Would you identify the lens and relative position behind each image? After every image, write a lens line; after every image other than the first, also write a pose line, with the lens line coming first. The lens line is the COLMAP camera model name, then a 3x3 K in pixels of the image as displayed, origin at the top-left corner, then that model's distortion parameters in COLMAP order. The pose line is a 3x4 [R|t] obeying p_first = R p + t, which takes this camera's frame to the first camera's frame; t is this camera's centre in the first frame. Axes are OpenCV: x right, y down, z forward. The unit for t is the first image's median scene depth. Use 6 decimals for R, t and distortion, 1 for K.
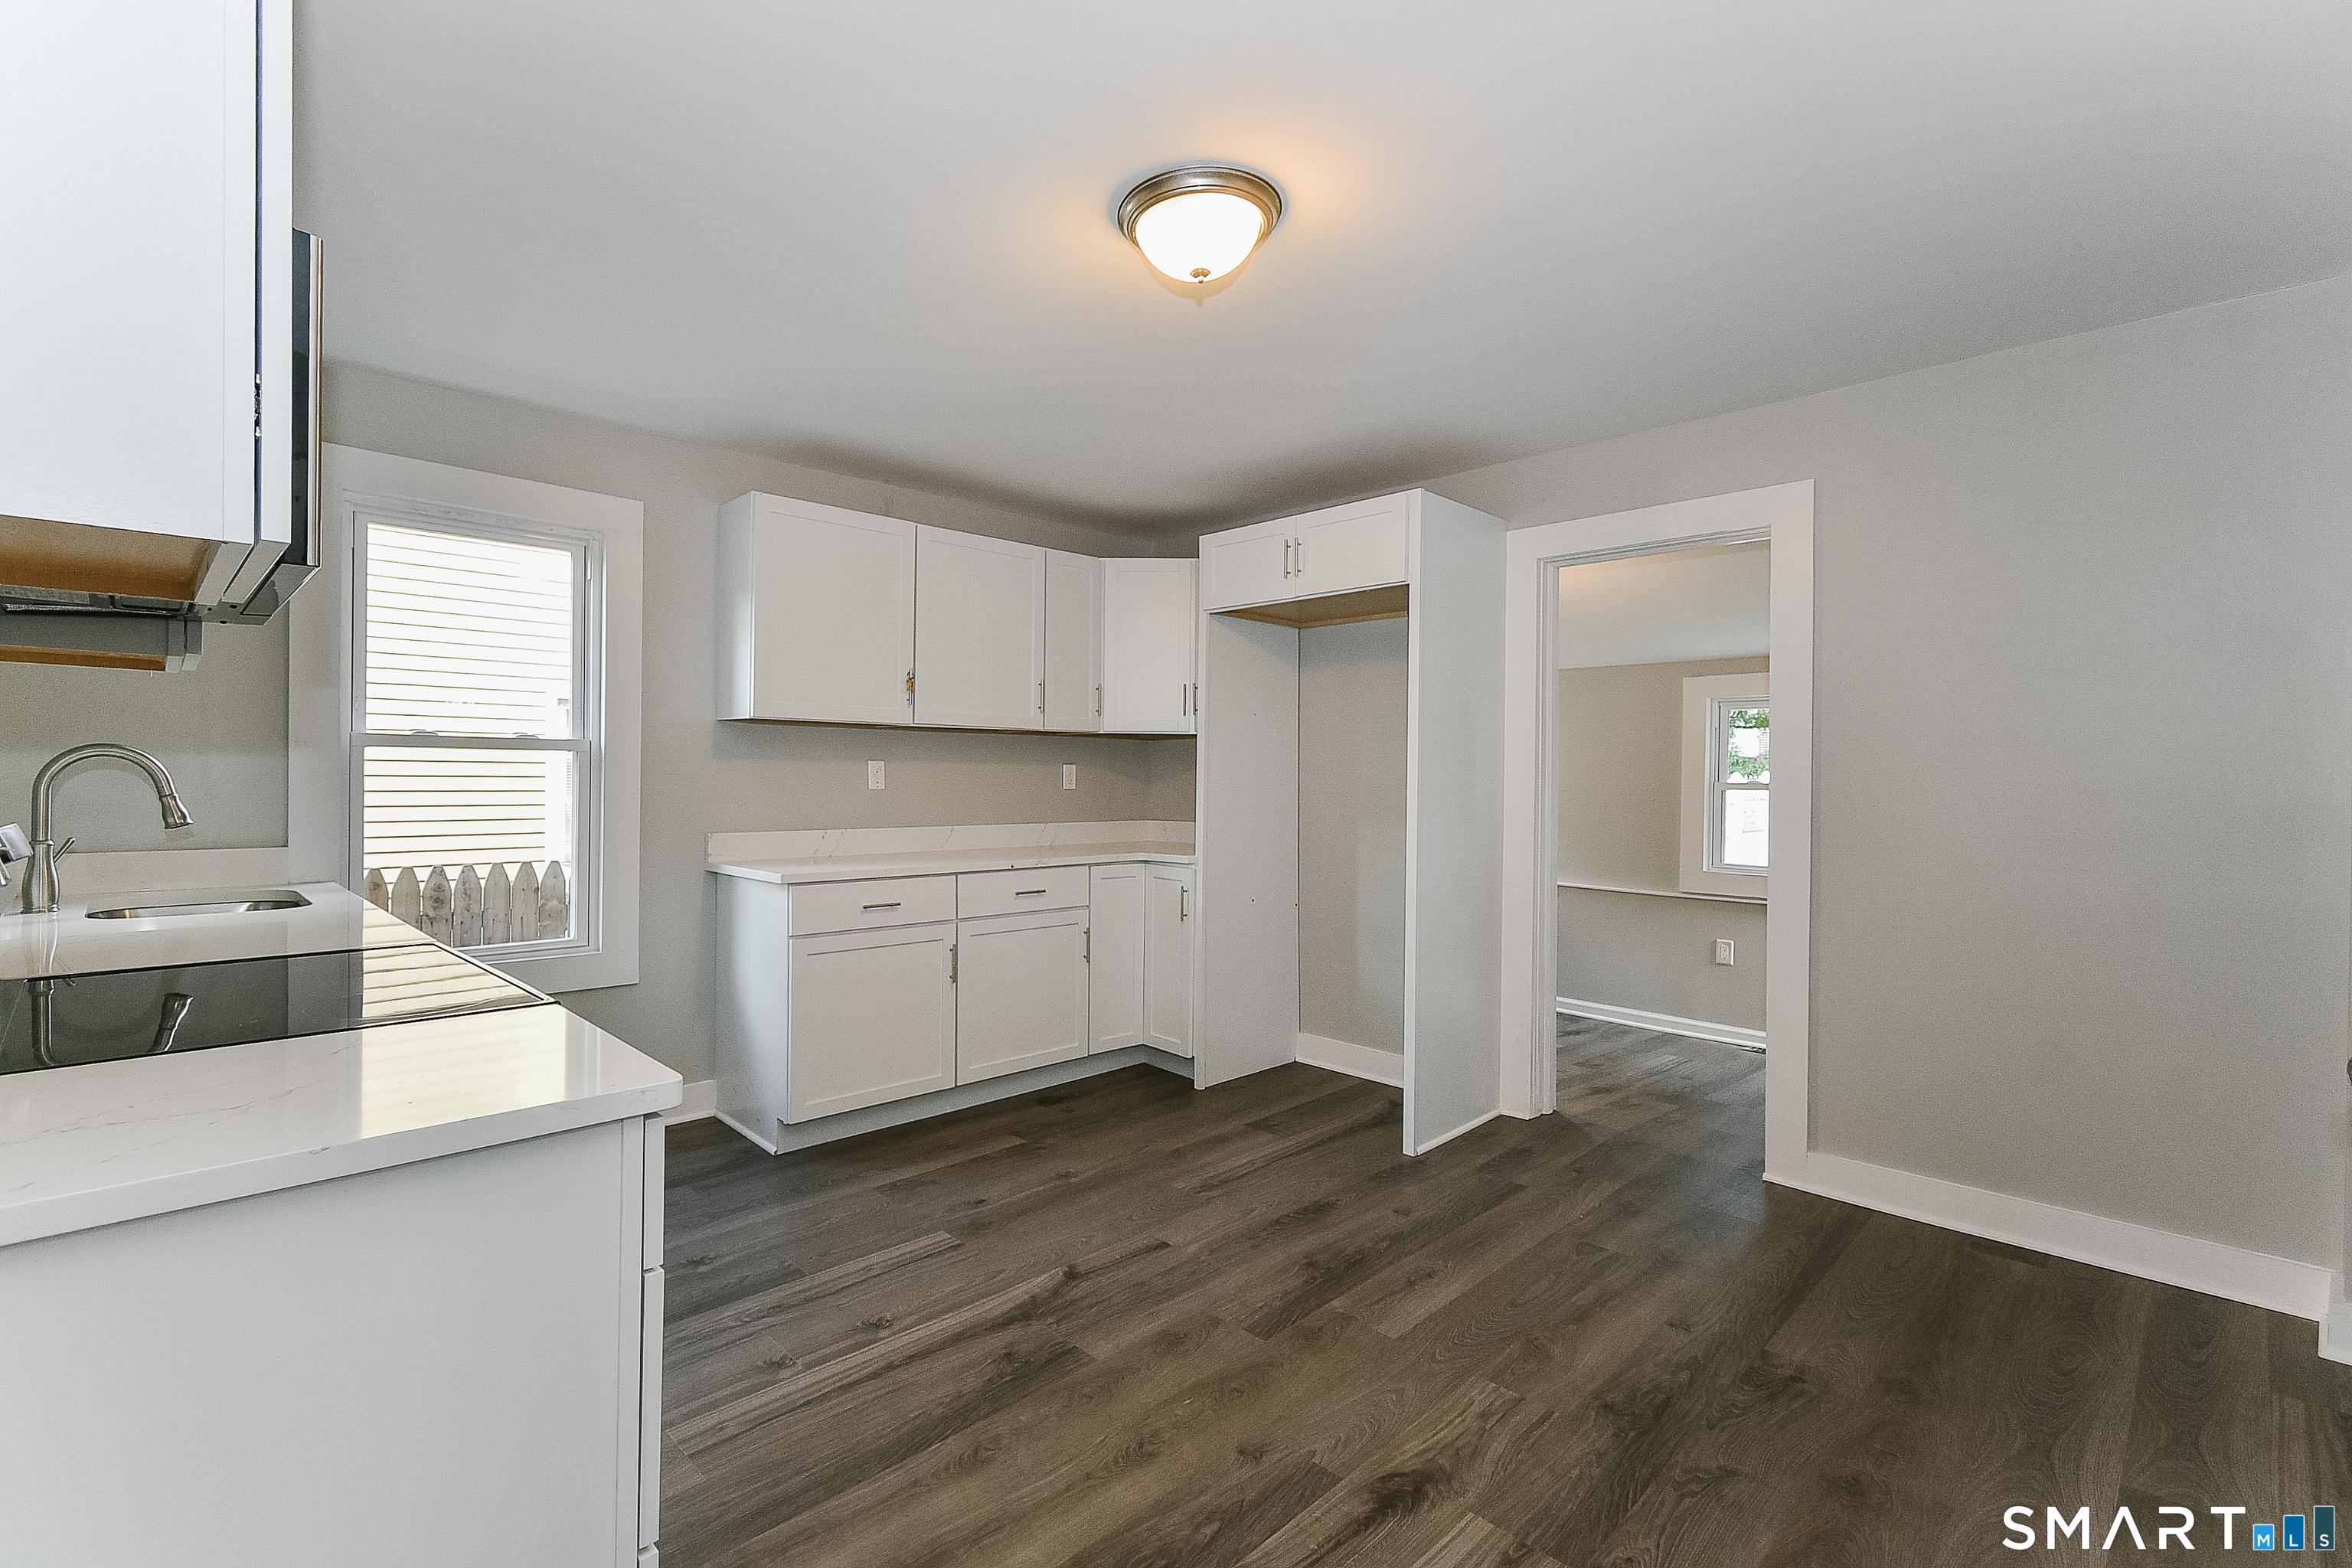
lens RADIAL K [[1047.9, 0, 1168.9], [0, 1047.9, 779.9], [0, 0, 1]] dist [0.013145, -0.005033]
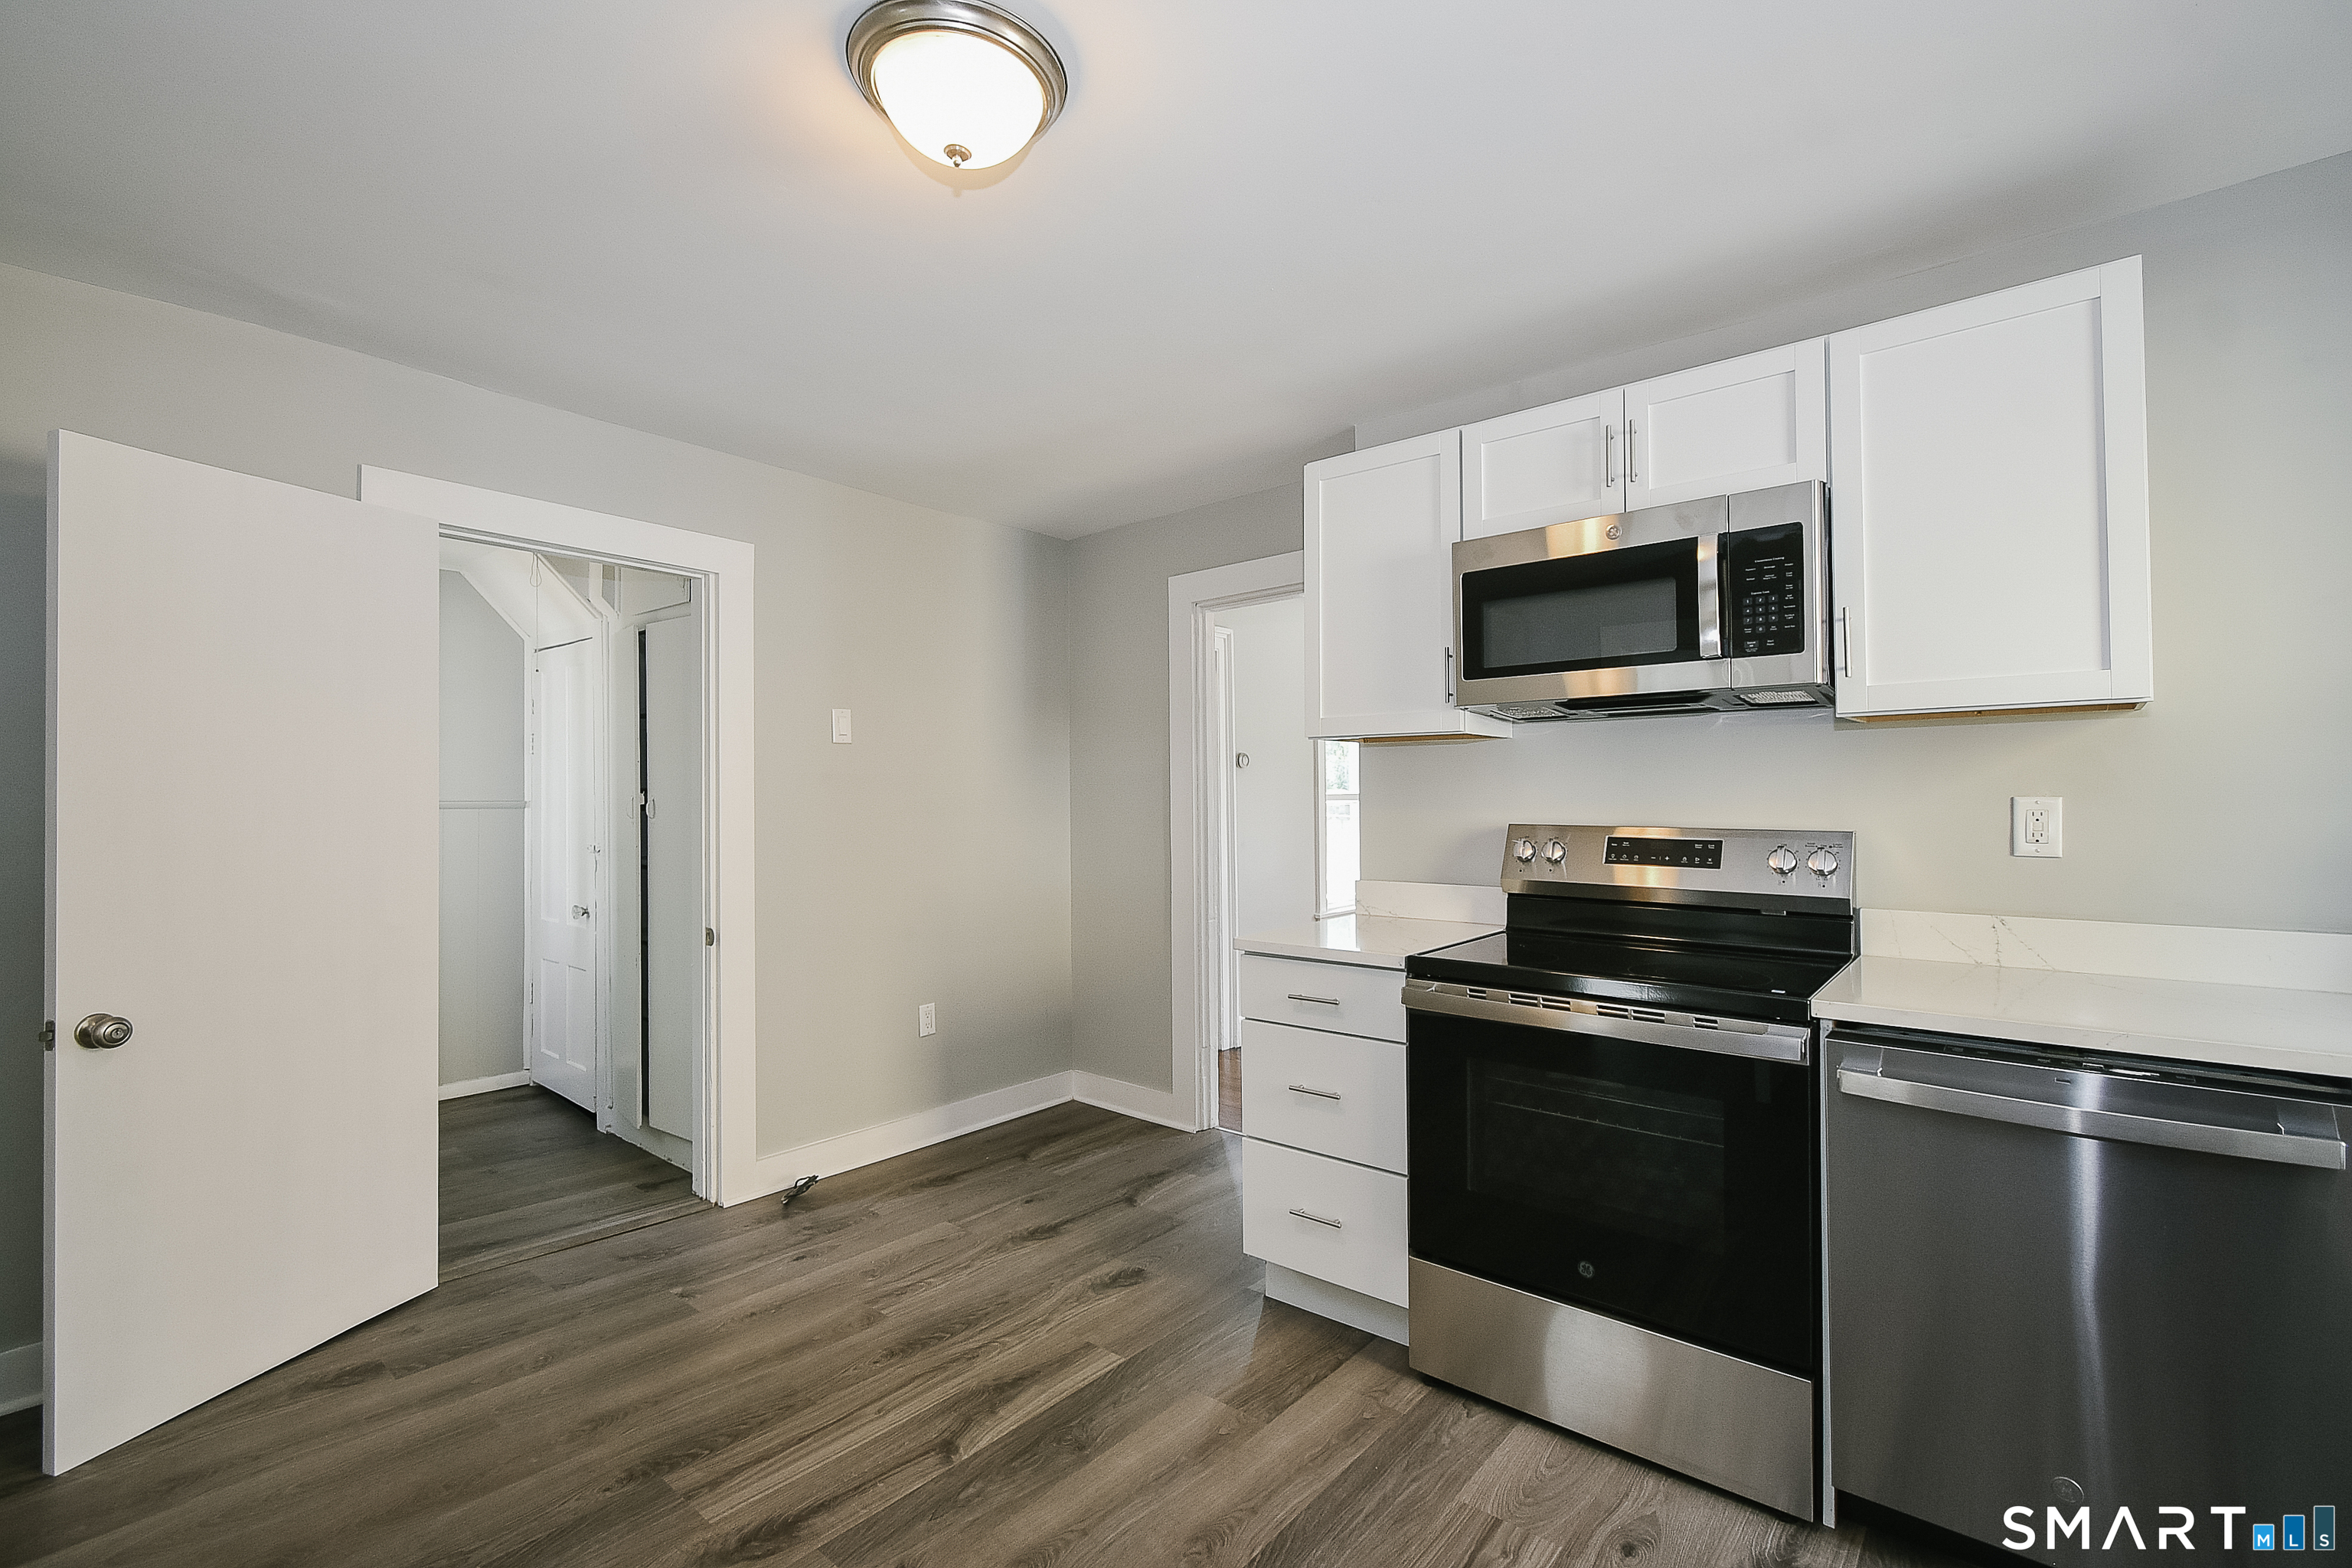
lens RADIAL K [[1047.9, 0, 1168.9], [0, 1047.9, 779.9], [0, 0, 1]] dist [0.013145, -0.005033]
pose [[-0.995974, -0.010894, -0.088979, -0.061837], [-0.009958, 0.999890, -0.010959, -0.029243], [0.089088, -0.010029, -0.995973, 2.054162]]
